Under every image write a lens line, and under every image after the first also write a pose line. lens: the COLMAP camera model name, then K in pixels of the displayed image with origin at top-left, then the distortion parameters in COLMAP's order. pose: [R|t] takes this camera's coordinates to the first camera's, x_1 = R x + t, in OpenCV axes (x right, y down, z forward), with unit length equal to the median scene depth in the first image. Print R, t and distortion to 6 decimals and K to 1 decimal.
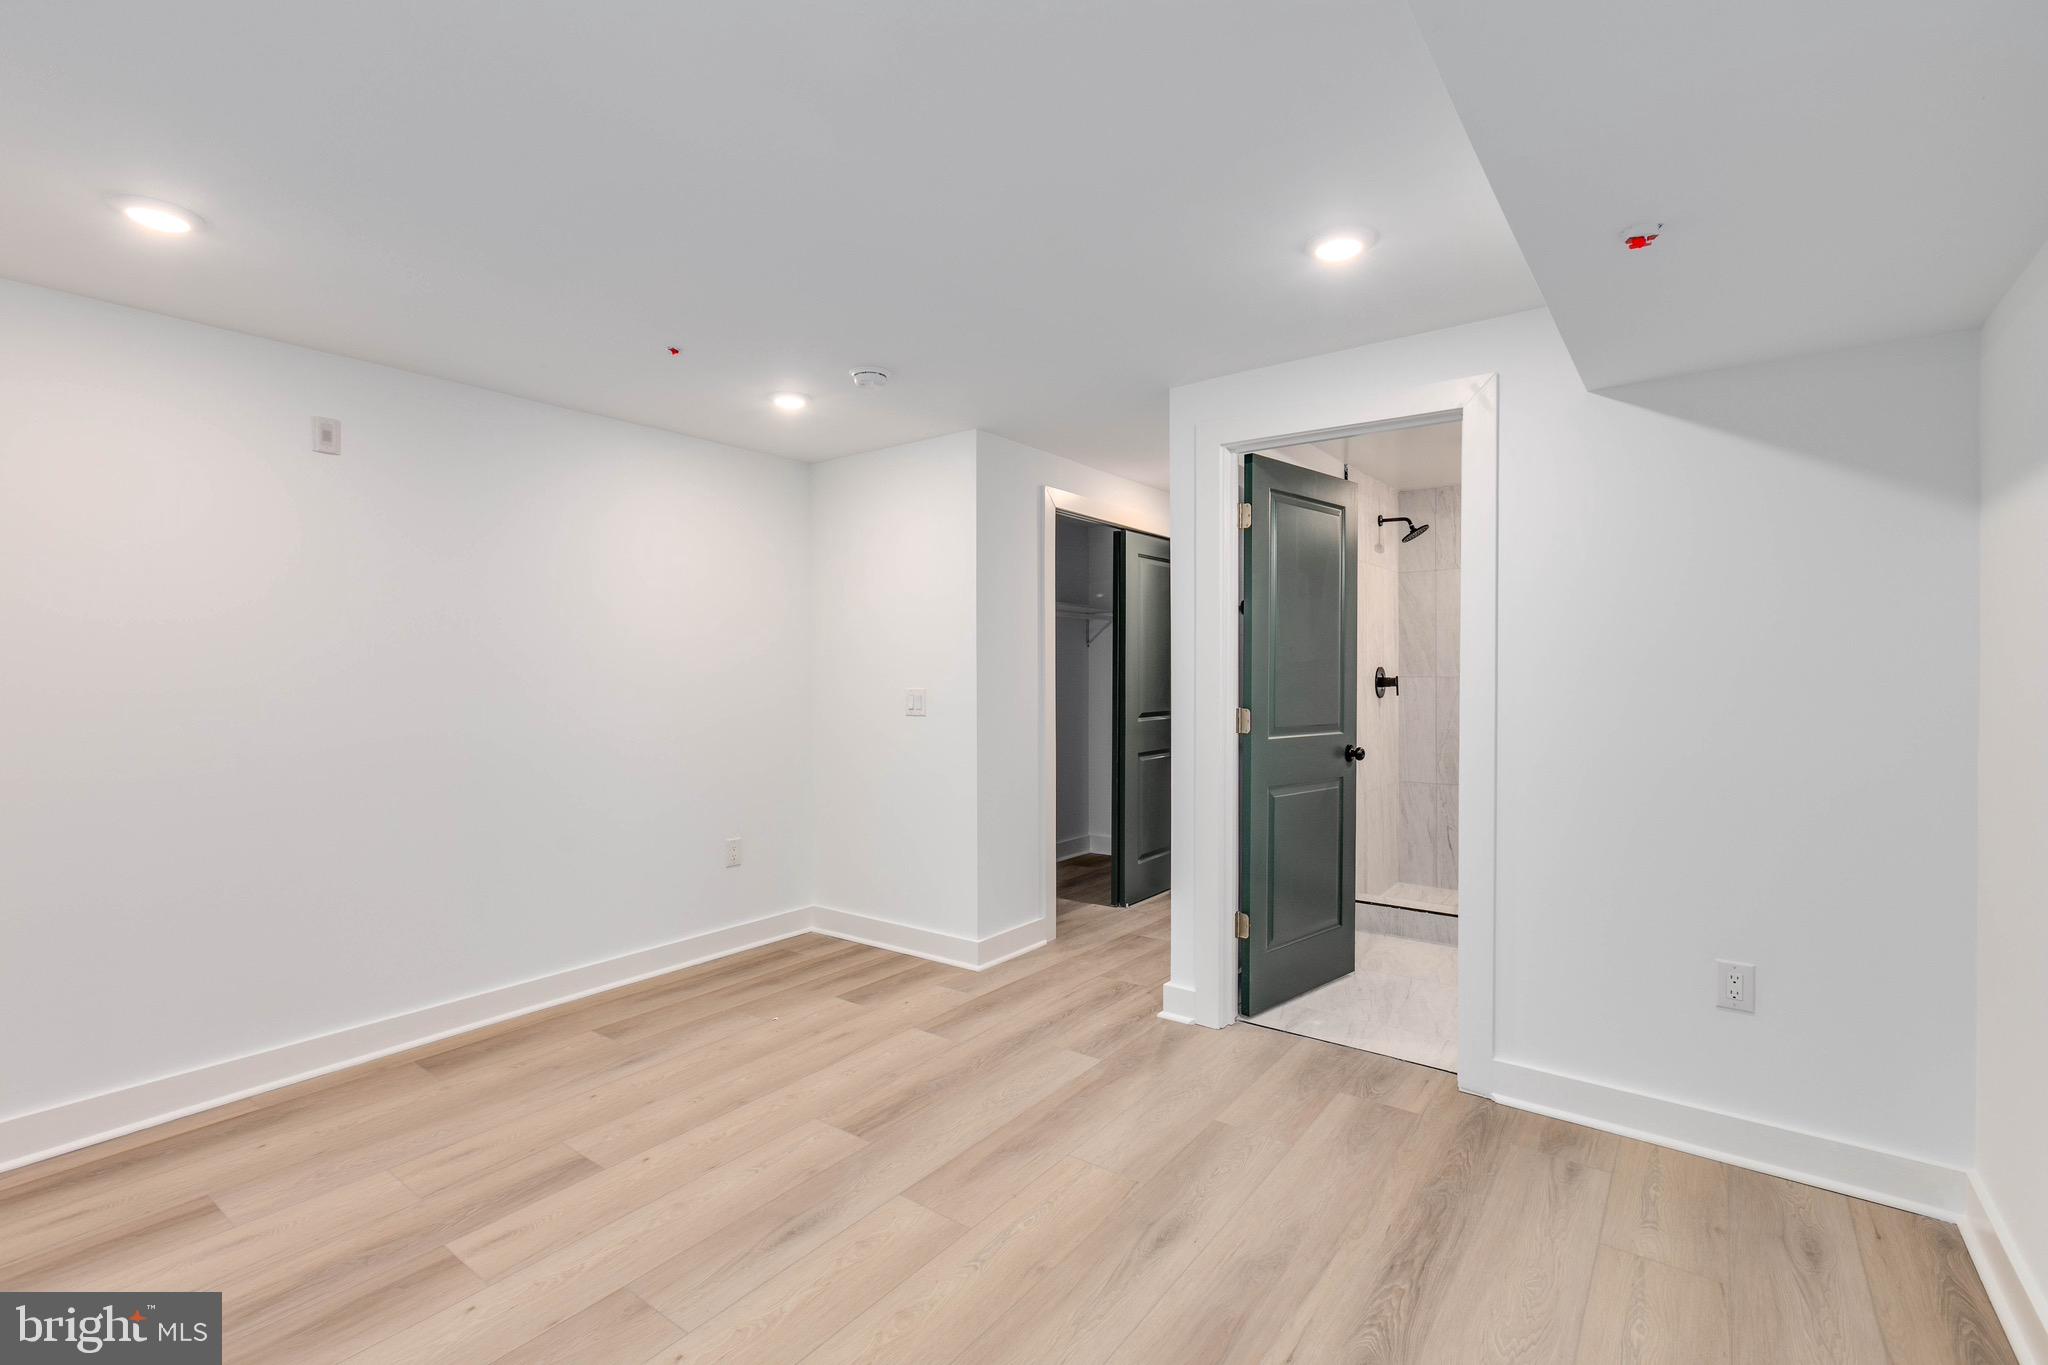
lens RADIAL K [[922.1, 0, 1023.5], [0, 922.1, 686.3], [0, 0, 1]] dist [0.003029, -0.000571]
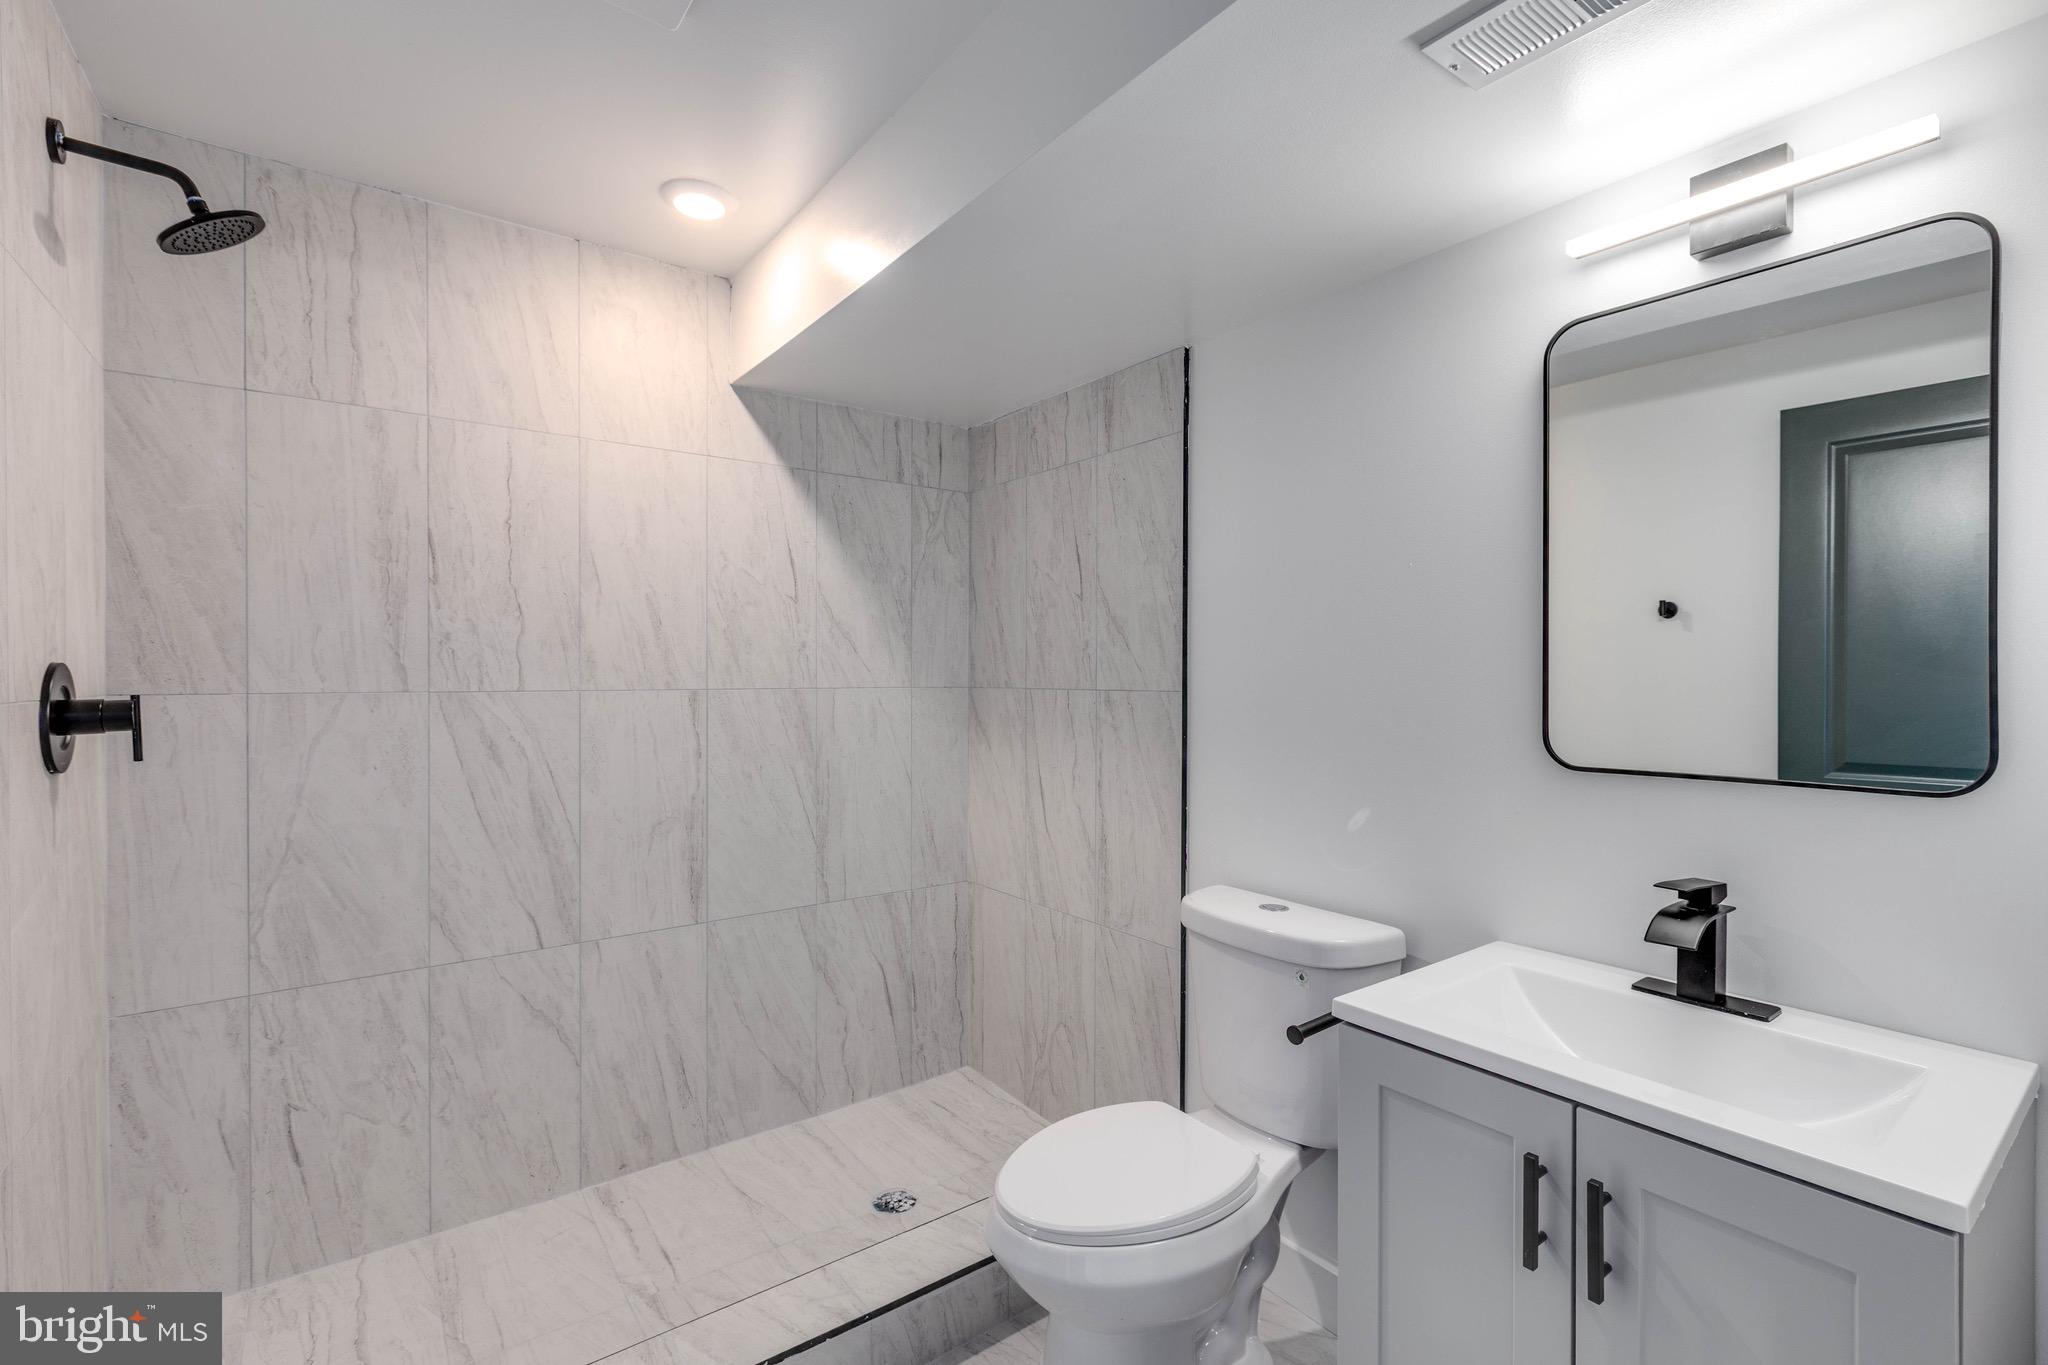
lens RADIAL K [[922.1, 0, 1038.4], [0, 922.1, 681.6], [0, 0, 1]] dist [0.003029, -0.000571]
pose [[0.290104, -0.002854, 0.956991, 0.196569], [0.009961, 0.999950, -0.000038, -0.011818], [-0.956943, 0.009544, 0.290118, 0.606756]]
